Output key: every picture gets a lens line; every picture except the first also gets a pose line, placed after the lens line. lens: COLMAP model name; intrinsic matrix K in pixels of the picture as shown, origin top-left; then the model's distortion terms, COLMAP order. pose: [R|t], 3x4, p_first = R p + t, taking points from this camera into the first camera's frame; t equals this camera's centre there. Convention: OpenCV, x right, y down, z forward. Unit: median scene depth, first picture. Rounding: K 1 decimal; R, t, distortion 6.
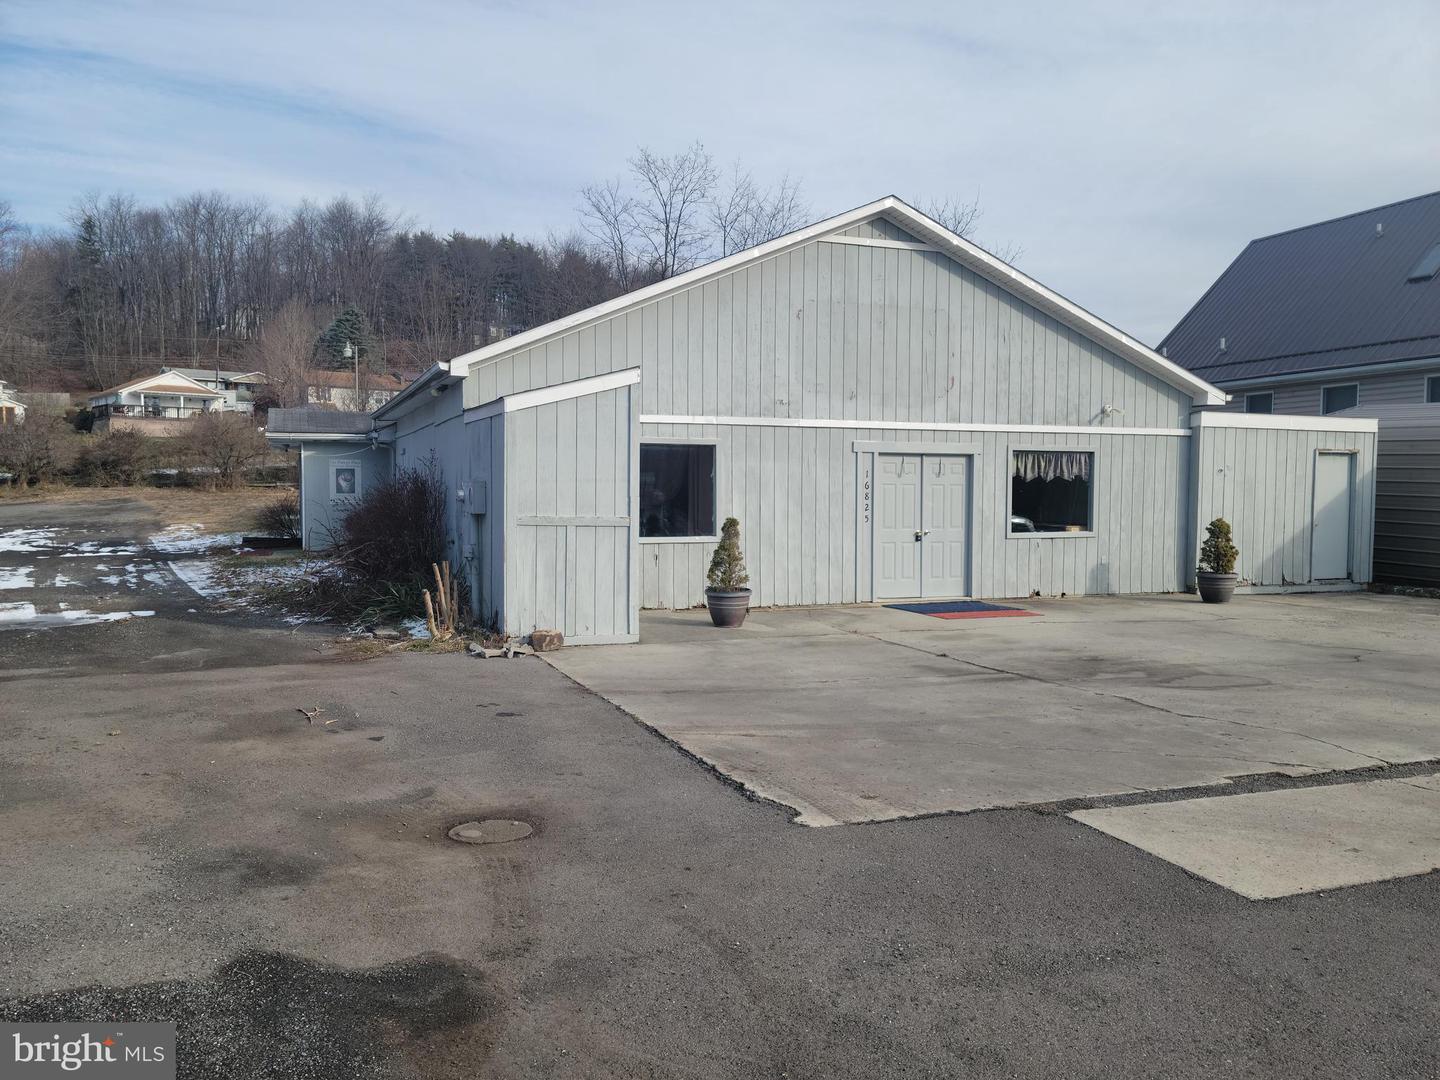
lens RADIAL K [[1154.9, 0, 719.2], [0, 1154.9, 561.3], [0, 0, 1]] dist [0.100854, -0.106418]
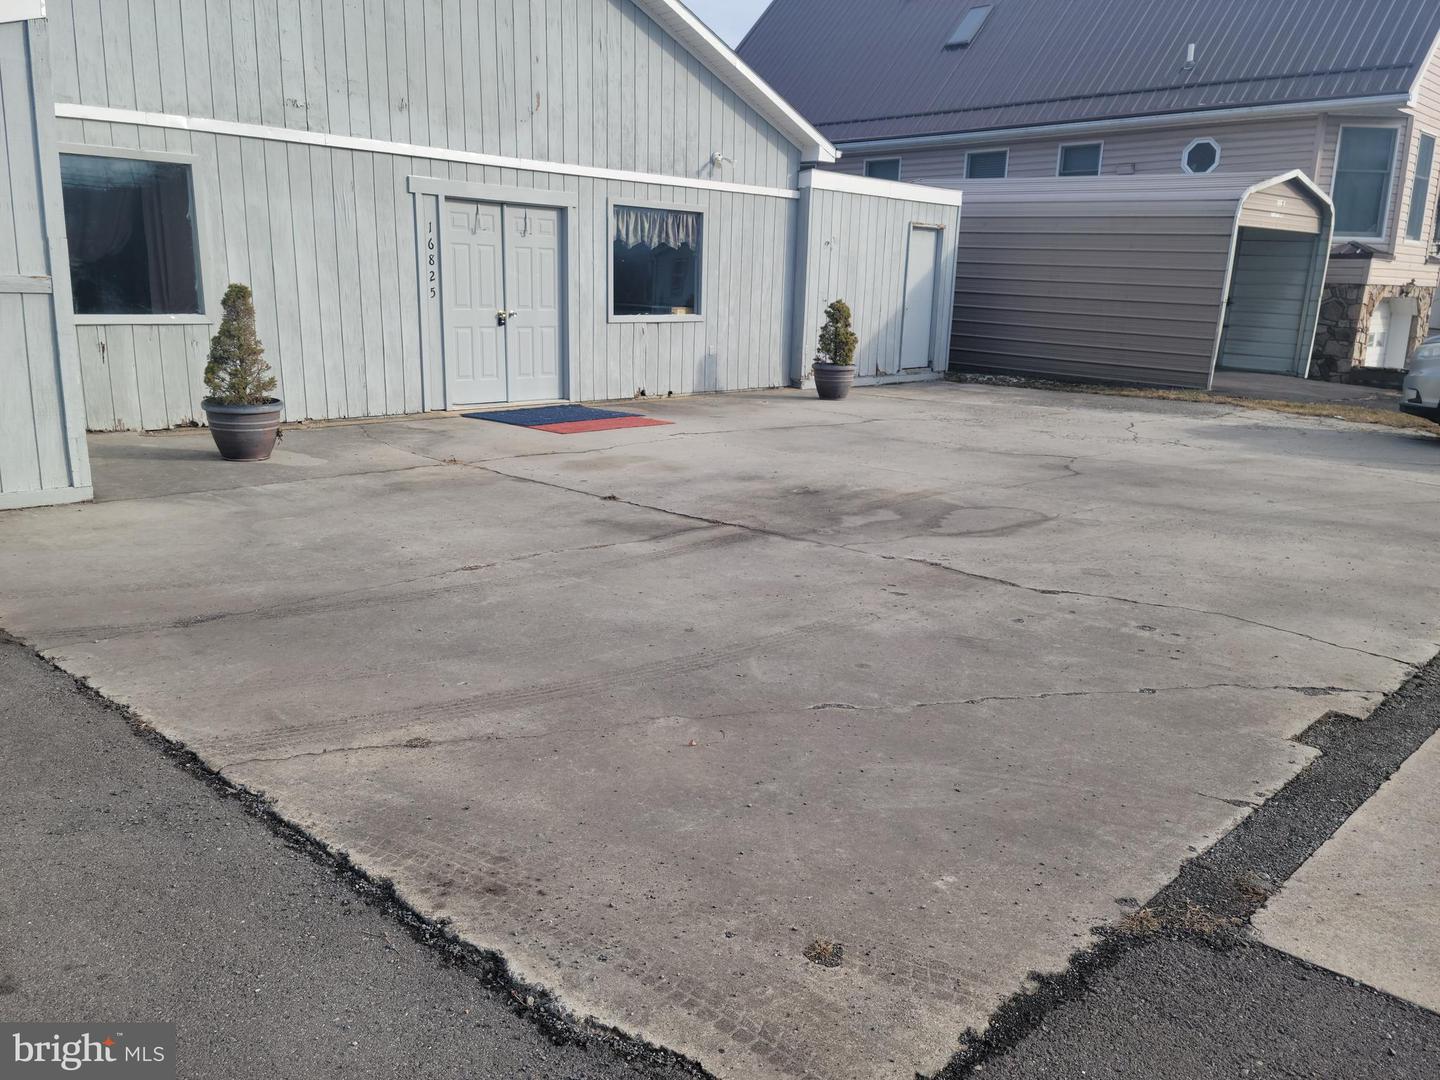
lens RADIAL K [[1154.9, 0, 719.2], [0, 1154.9, 561.3], [0, 0, 1]] dist [0.100854, -0.106418]
pose [[0.904969, -0.082831, 0.417337, -0.025901], [0.005401, 0.983025, 0.183395, -0.004785], [-0.425443, -0.163712, 0.890054, 0.251009]]
